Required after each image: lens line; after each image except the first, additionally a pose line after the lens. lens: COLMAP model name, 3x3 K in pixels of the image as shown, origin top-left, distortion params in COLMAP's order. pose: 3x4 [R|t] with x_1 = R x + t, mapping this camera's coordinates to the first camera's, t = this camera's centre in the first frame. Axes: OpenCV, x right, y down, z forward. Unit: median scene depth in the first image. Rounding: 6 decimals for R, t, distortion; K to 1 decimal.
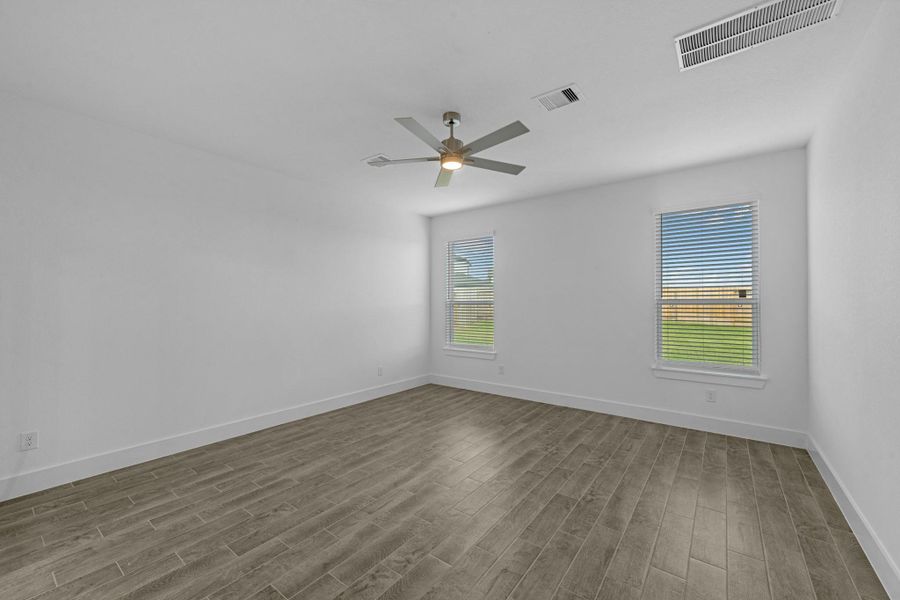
lens RADIAL K [[367.8, 0, 450.3], [0, 367.8, 298.5], [0, 0, 1]] dist [0.019478, 0.000272]
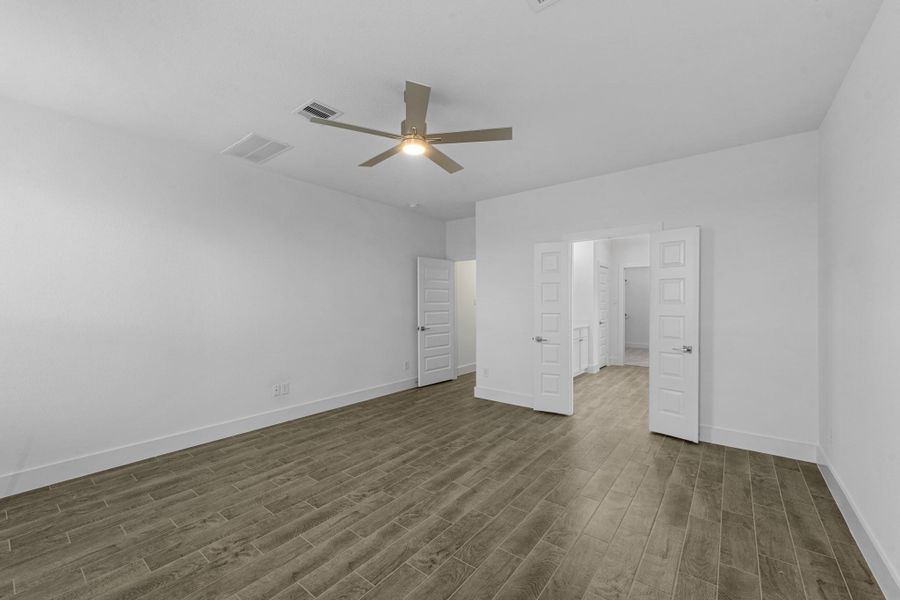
lens RADIAL K [[367.8, 0, 450.8], [0, 367.8, 303.3], [0, 0, 1]] dist [0.019478, 0.000272]
pose [[-0.999931, 0.001974, 0.011546, -0.103231], [0.001856, 0.999946, -0.010247, 0.026236], [-0.011566, -0.010224, -0.999881, 2.040417]]
